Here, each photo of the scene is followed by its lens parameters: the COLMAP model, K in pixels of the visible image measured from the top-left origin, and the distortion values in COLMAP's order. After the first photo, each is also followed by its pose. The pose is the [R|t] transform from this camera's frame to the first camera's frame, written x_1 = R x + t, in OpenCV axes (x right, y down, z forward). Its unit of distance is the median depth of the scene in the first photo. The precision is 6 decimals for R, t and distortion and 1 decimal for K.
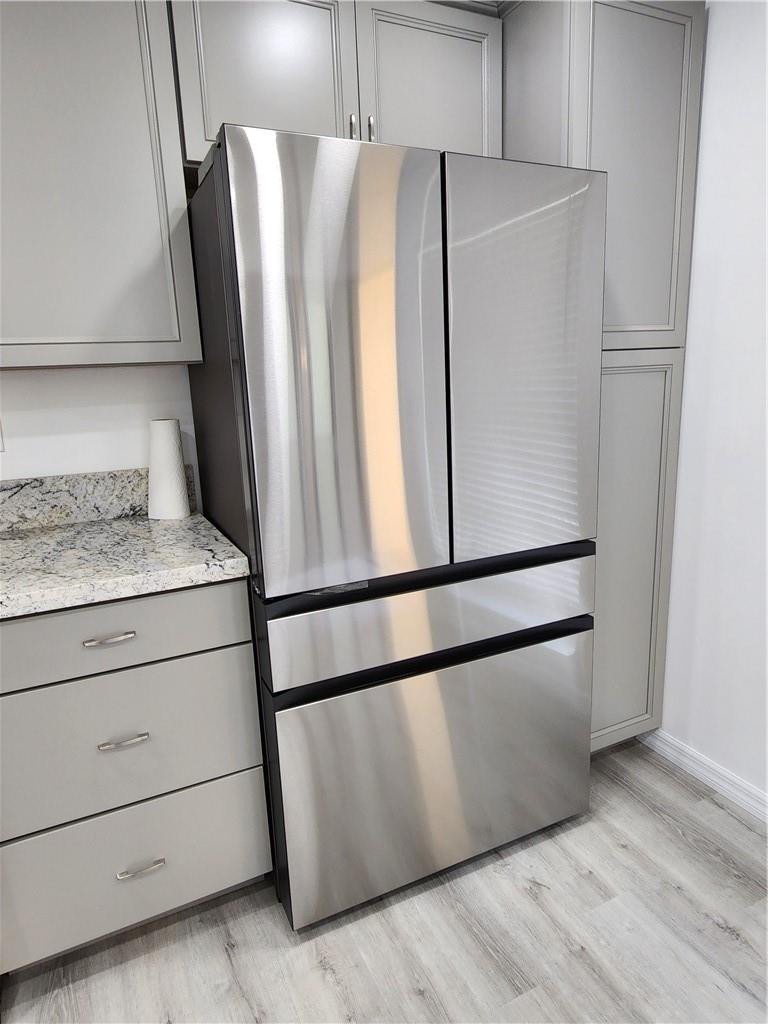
lens RADIAL K [[638.4, 0, 390.0], [0, 638.4, 512.2], [0, 0, 1]] dist [0.004120, -0.000526]
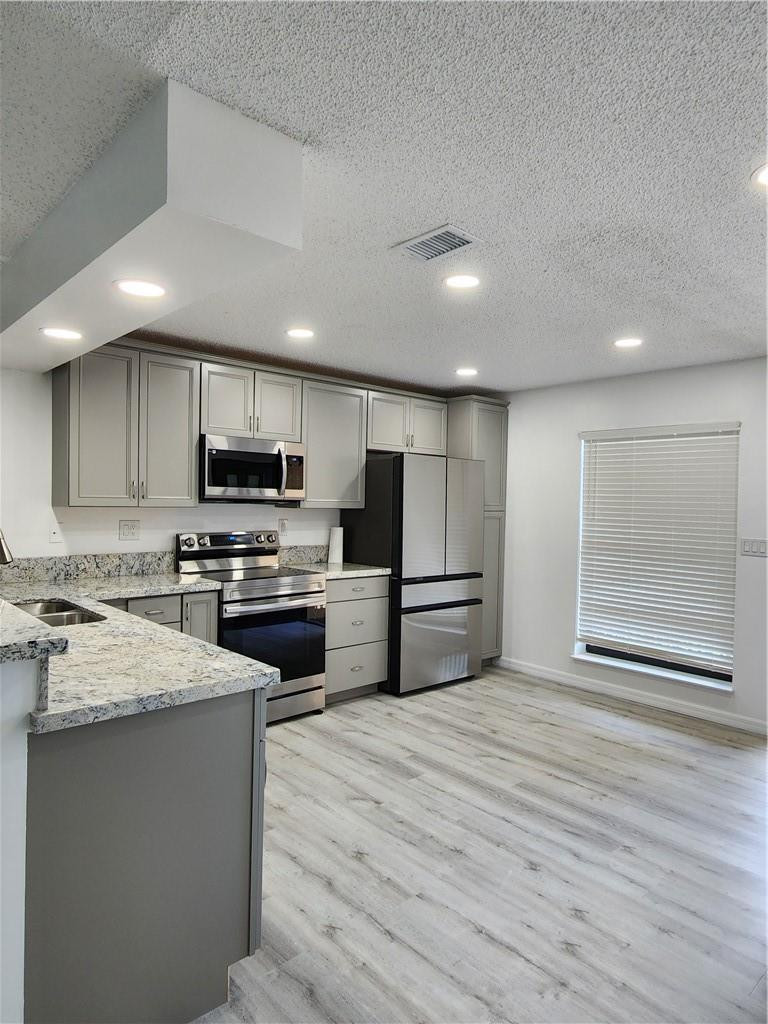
lens RADIAL K [[638.4, 0, 382.5], [0, 638.4, 510.8], [0, 0, 1]] dist [0.004120, -0.000526]
pose [[0.961095, 0.053058, 0.271073, -1.028602], [0.004100, 0.978529, -0.206067, 0.401632], [-0.276186, 0.199161, 0.940242, -1.878170]]
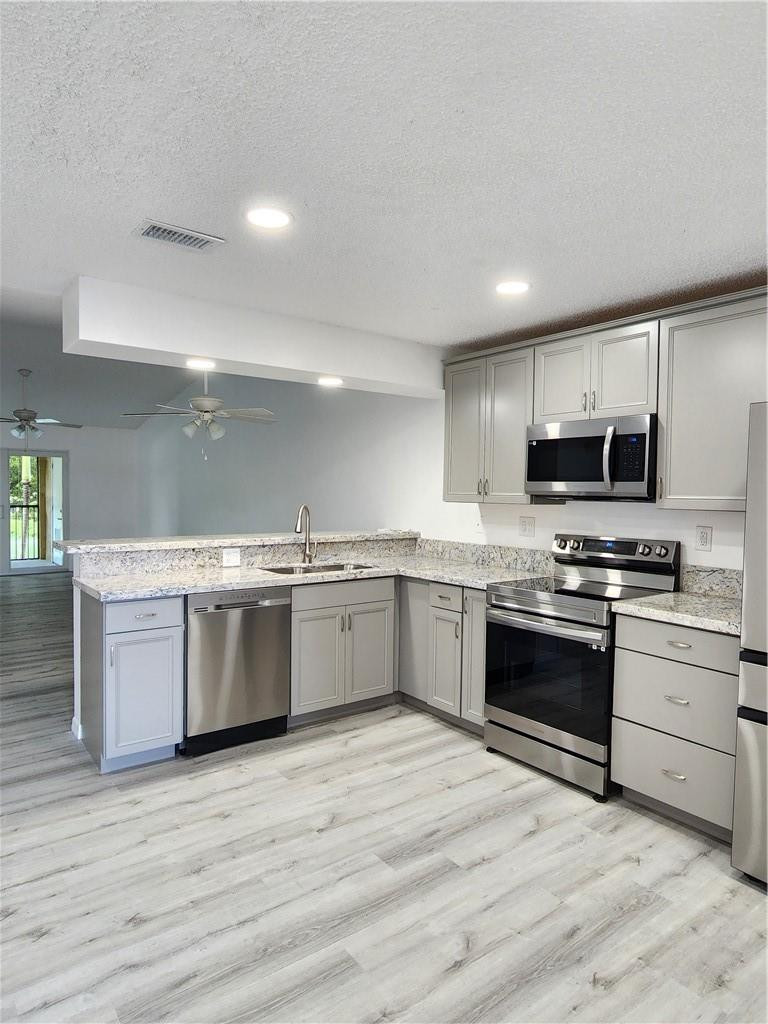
lens RADIAL K [[638.4, 0, 386.3], [0, 638.4, 511.6], [0, 0, 1]] dist [0.004120, -0.000526]
pose [[0.183371, 0.074990, -0.980179, 1.104678], [-0.235100, 0.971497, 0.030343, -0.044951], [0.954517, 0.224876, 0.195775, -0.304968]]
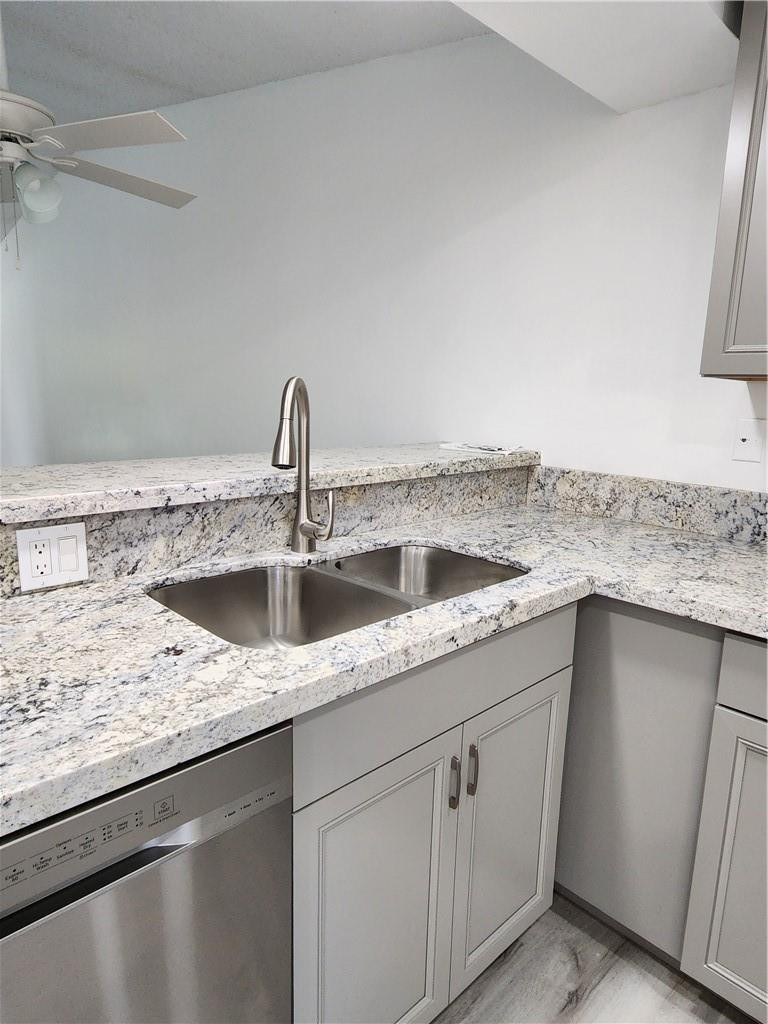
lens RADIAL K [[638.4, 0, 386.3], [0, 638.4, 513.7], [0, 0, 1]] dist [0.004120, -0.000526]
pose [[0.297862, 0.230522, -0.926357, -0.696040], [-0.247412, 0.955888, 0.158318, 0.097269], [0.921990, 0.182035, 0.341756, -0.262875]]
